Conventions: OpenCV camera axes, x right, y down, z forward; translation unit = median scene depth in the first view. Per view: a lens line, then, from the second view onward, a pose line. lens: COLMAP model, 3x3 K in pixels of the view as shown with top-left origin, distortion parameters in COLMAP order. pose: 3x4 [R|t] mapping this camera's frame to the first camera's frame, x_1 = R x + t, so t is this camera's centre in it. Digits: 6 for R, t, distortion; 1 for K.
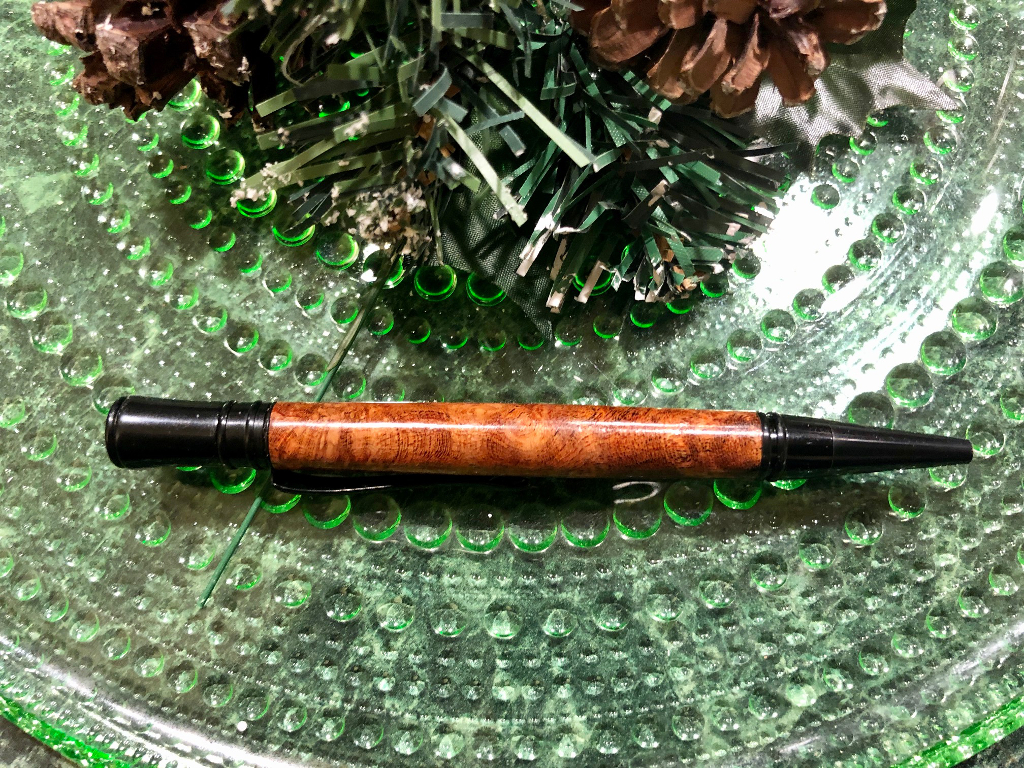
lens RADIAL K [[814.1, 0, 511.6], [0, 814.1, 395.7], [0, 0, 1]] dist [0.006368, 0.001672]
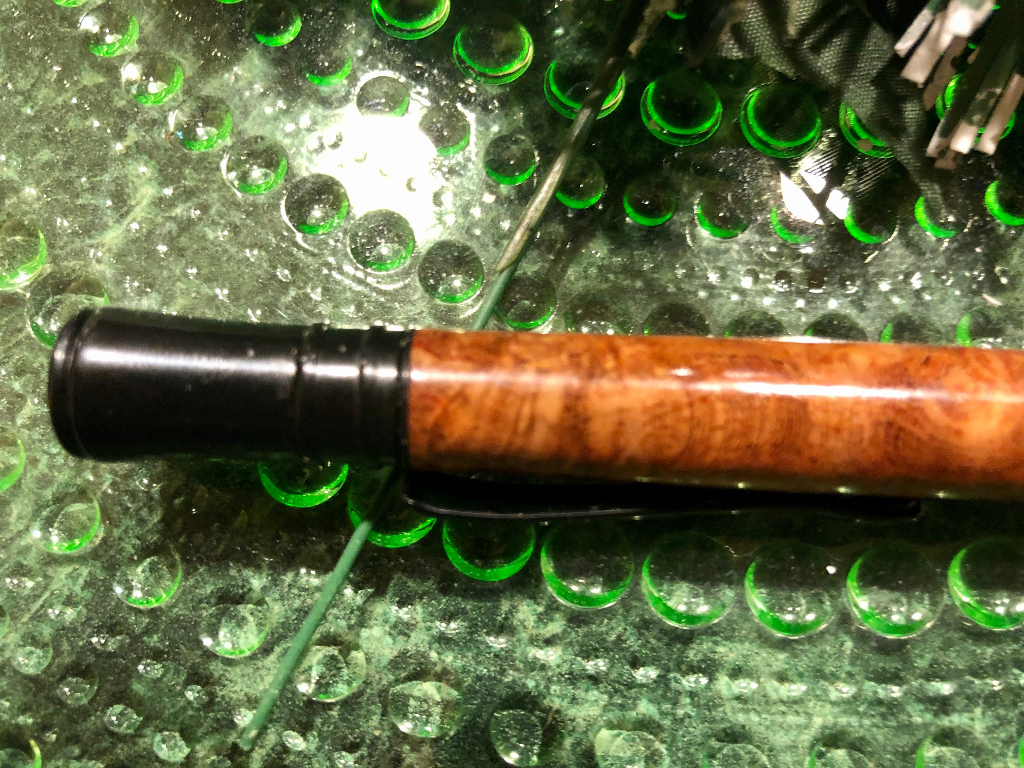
lens RADIAL K [[832.5, 0, 512.0], [0, 832.5, 384.0], [0, 0, 1]] dist [-0.011342, -0.001526]
pose [[0.999160, 0.024739, 0.032684, -0.237160], [-0.026292, 0.998502, 0.047994, 0.014556], [-0.031448, -0.048813, 0.998313, 0.492731]]
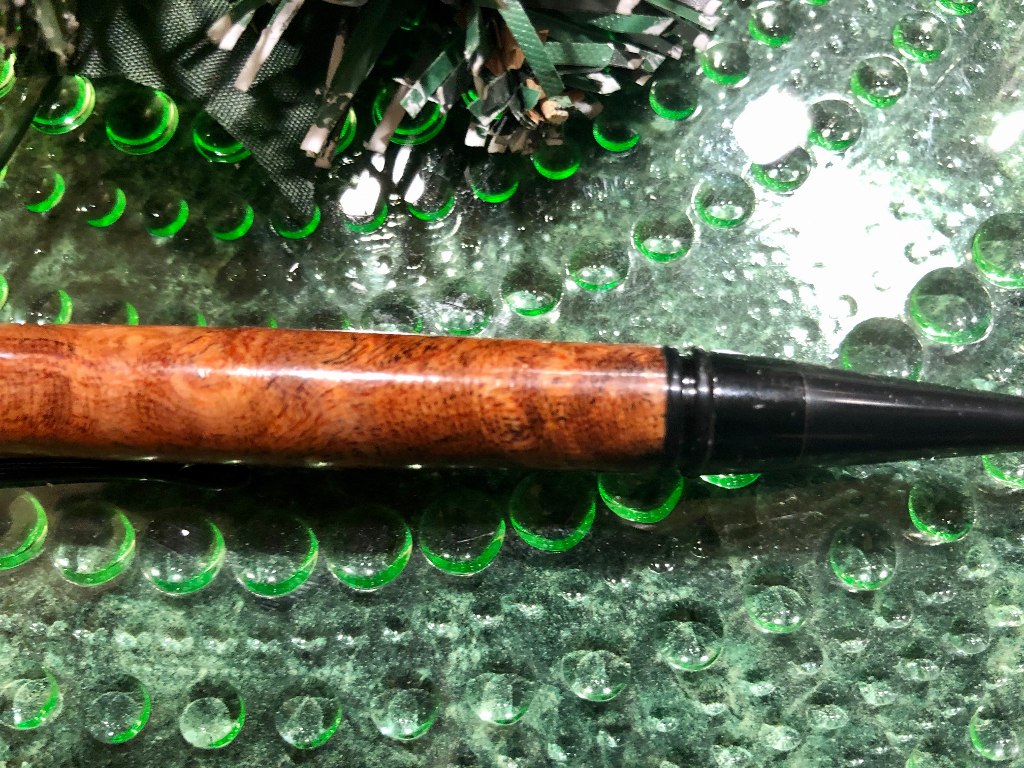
lens RADIAL K [[832.5, 0, 512.0], [0, 832.5, 384.0], [0, 0, 1]] dist [-0.011342, -0.001526]
pose [[0.999873, 0.010823, -0.011677, 0.197462], [-0.010359, 0.999182, 0.039080, 0.022600], [0.012091, -0.038954, 0.999168, 0.434372]]
